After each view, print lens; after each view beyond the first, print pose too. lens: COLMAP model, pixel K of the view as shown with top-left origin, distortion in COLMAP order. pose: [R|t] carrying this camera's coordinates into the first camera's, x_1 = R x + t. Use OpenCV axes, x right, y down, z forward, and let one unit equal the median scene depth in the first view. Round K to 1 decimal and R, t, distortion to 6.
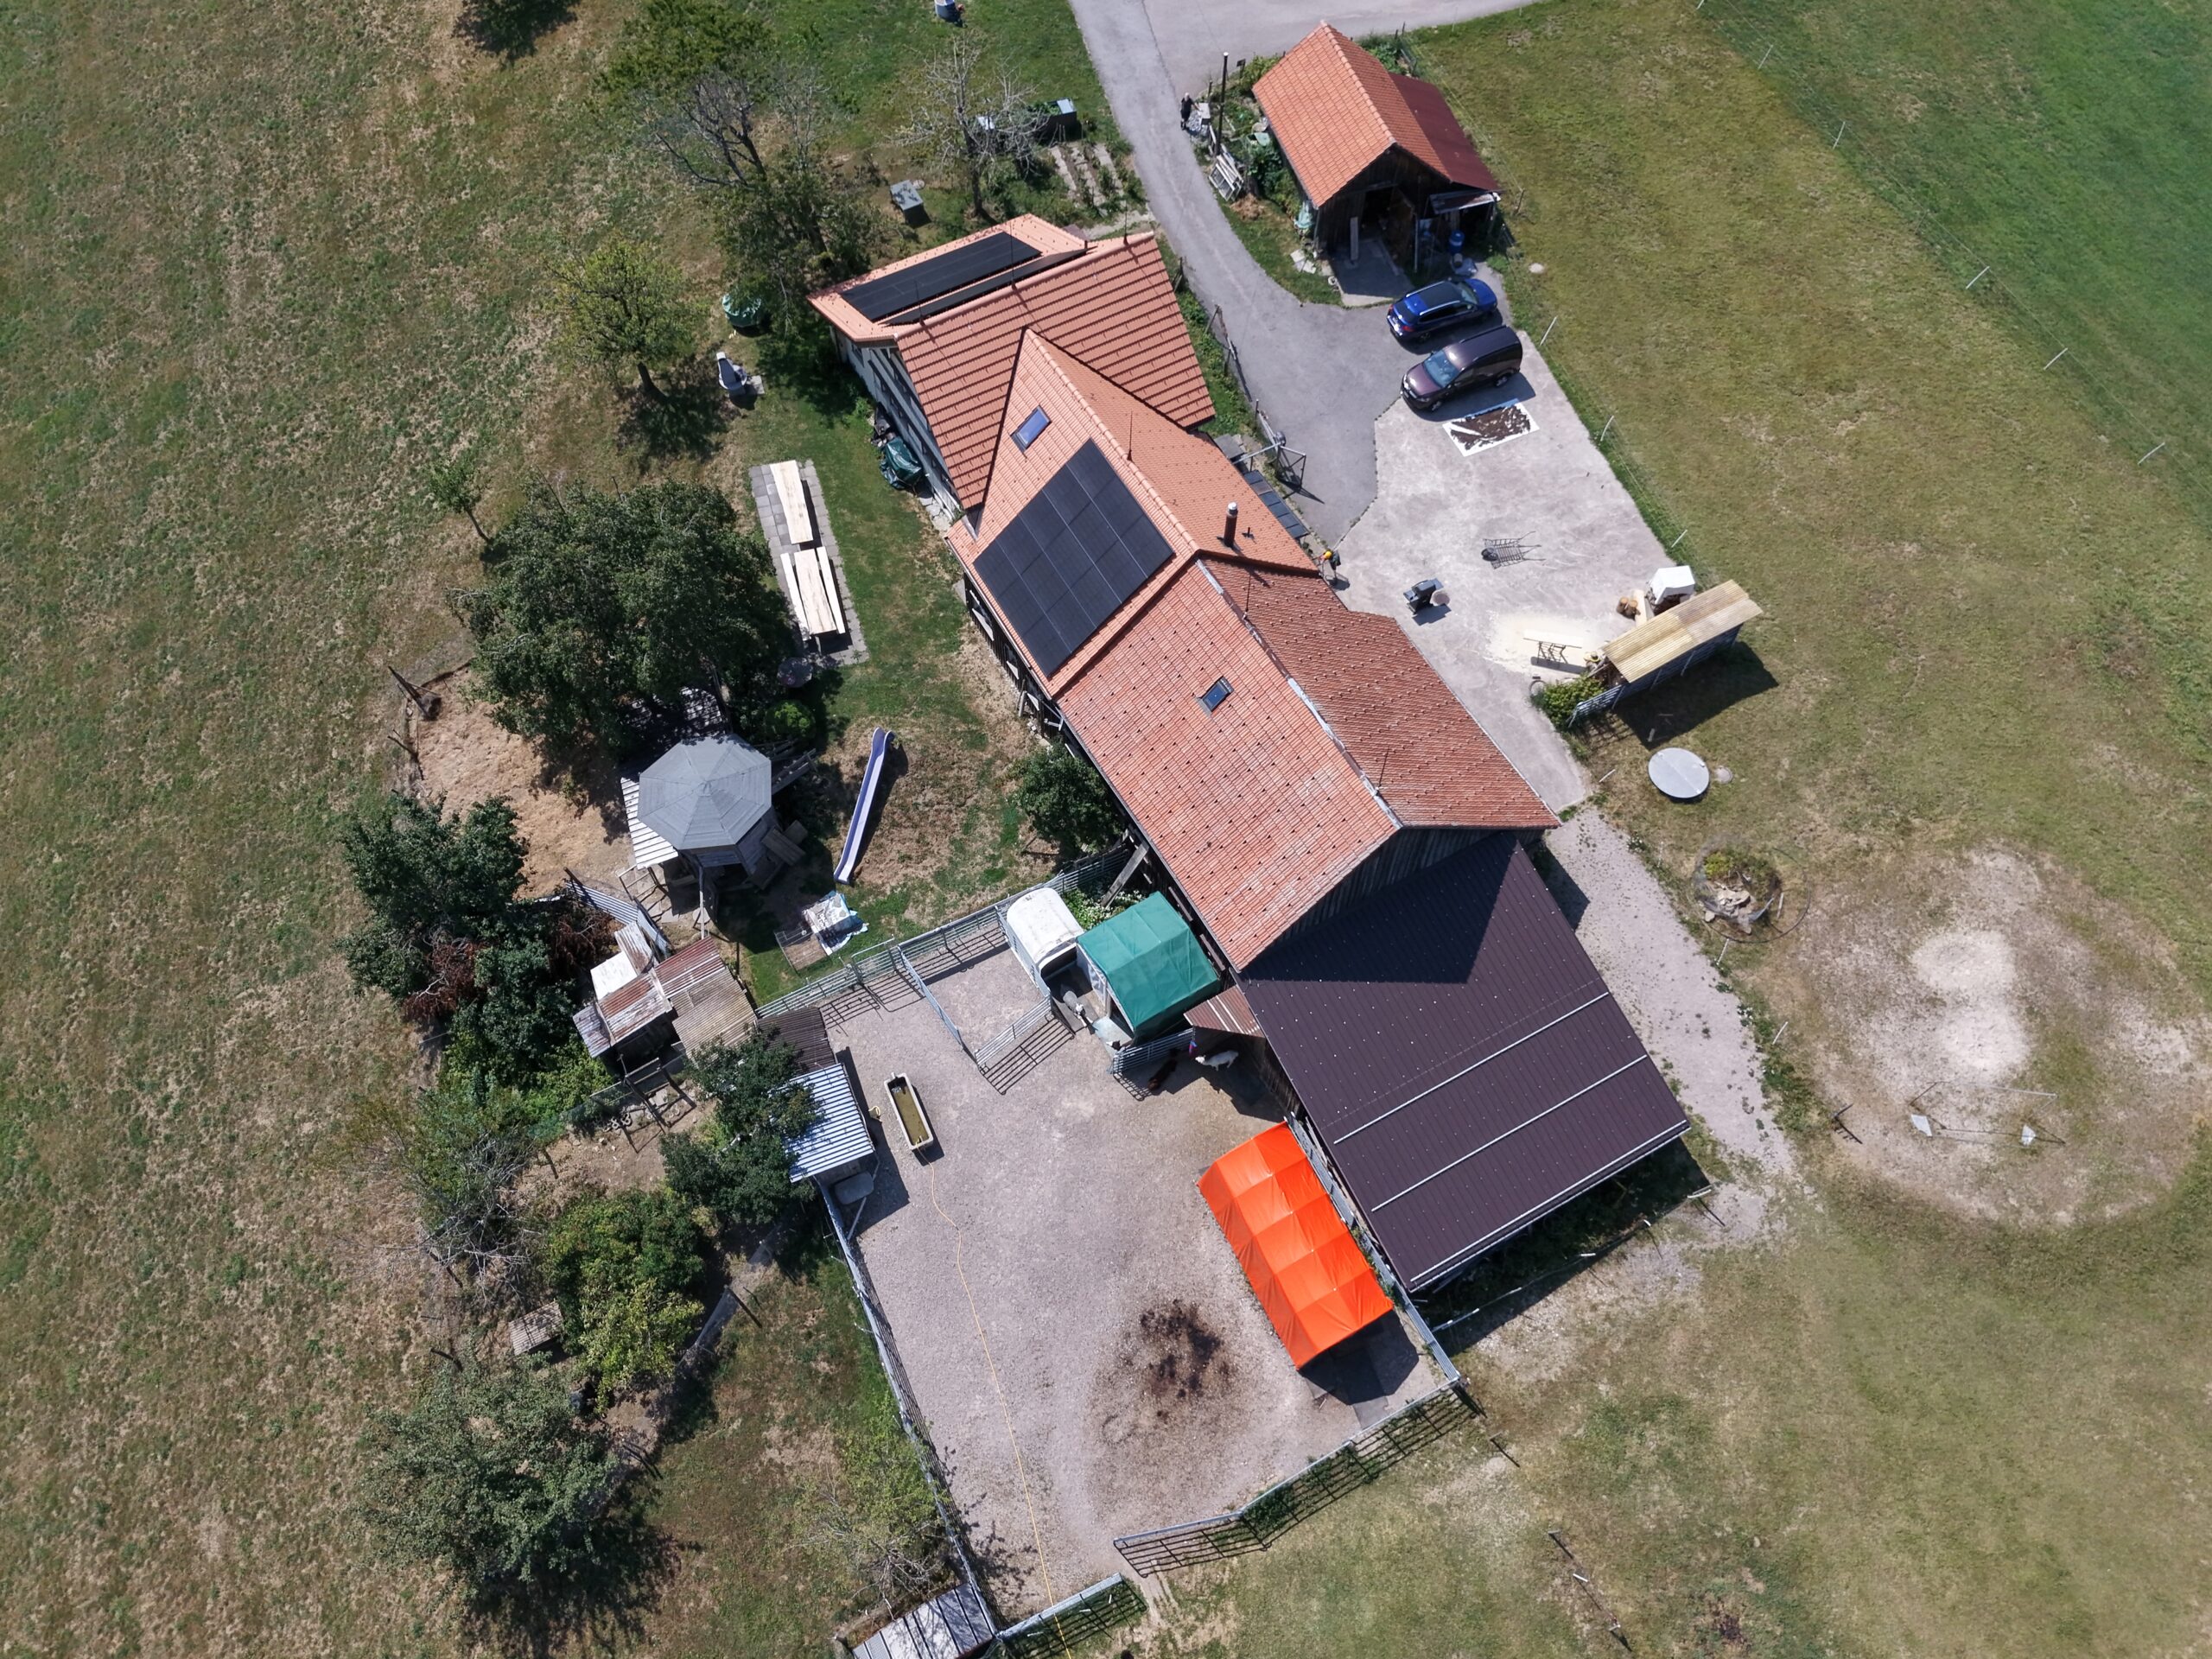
lens RADIAL K [[1659.3, 0, 1106.0], [0, 1659.3, 829.5], [0, 0, 1]] dist [0.058560, -0.046681]
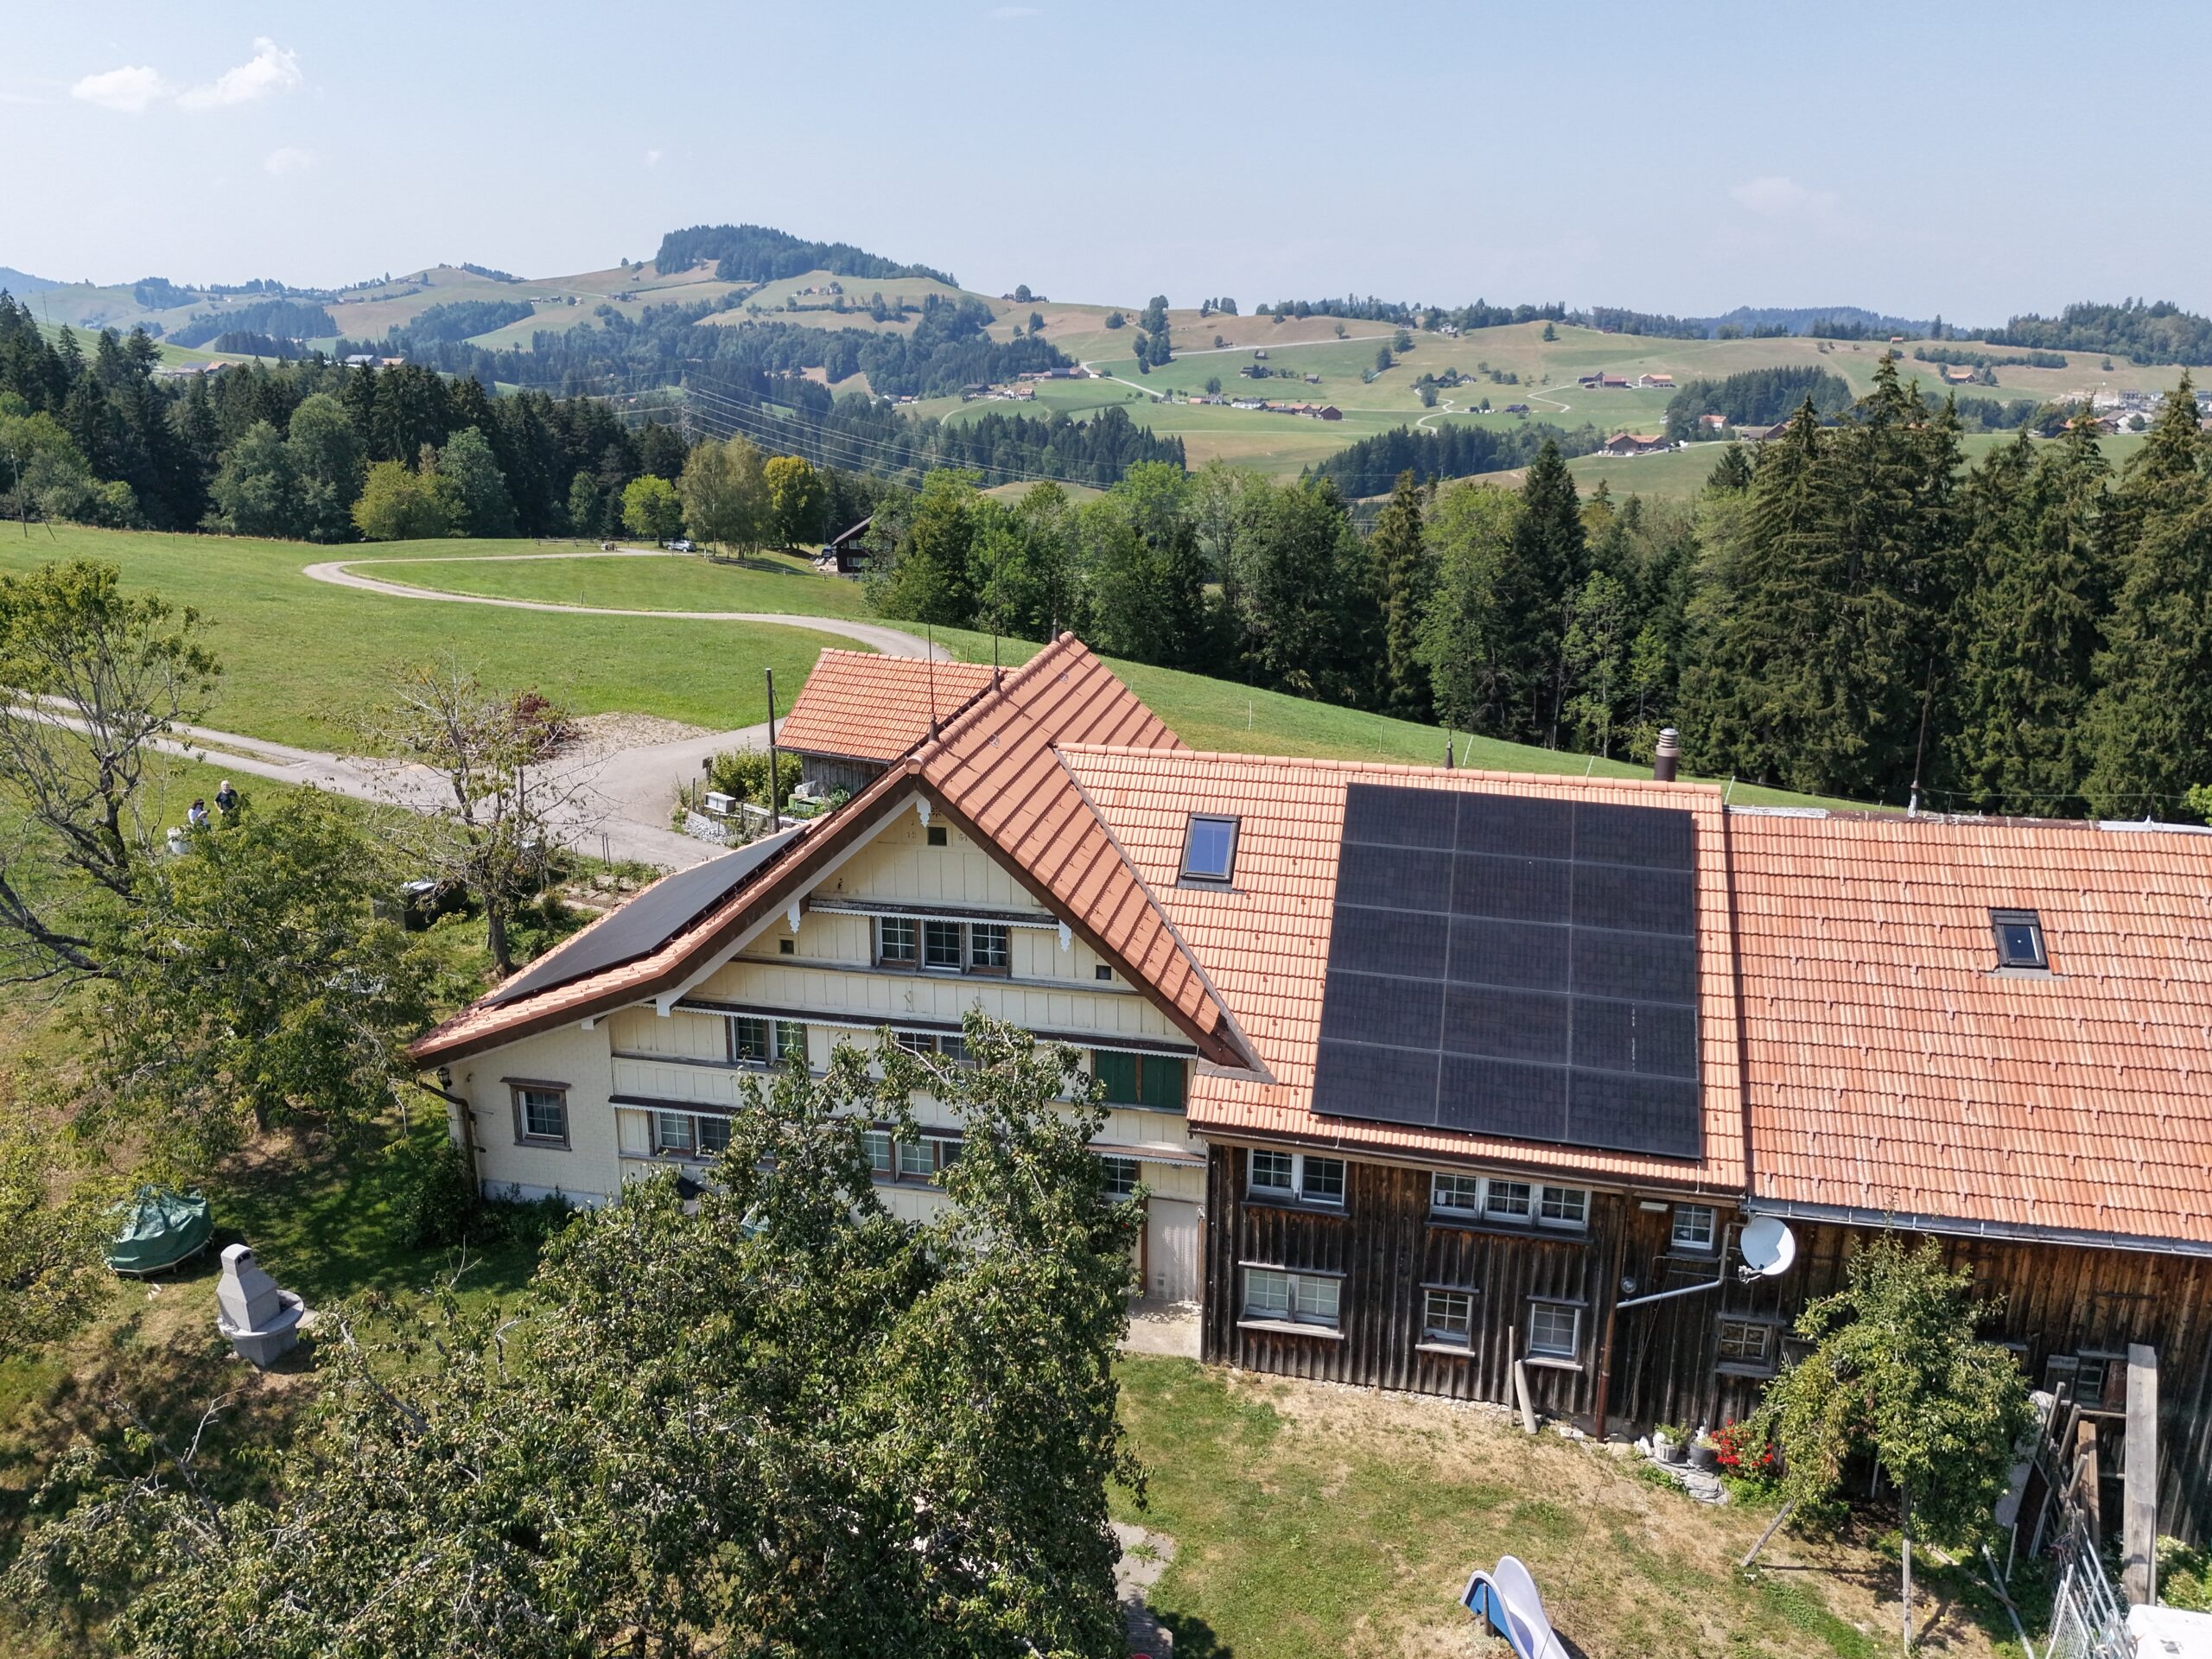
lens RADIAL K [[1659.3, 0, 1106.0], [0, 1659.3, 829.5], [0, 0, 1]] dist [0.058560, -0.046681]
pose [[0.650464, -0.219869, 0.727017, -0.356839], [0.656663, 0.643810, -0.392814, -0.065418], [-0.381694, 0.732916, 0.563155, 0.635192]]
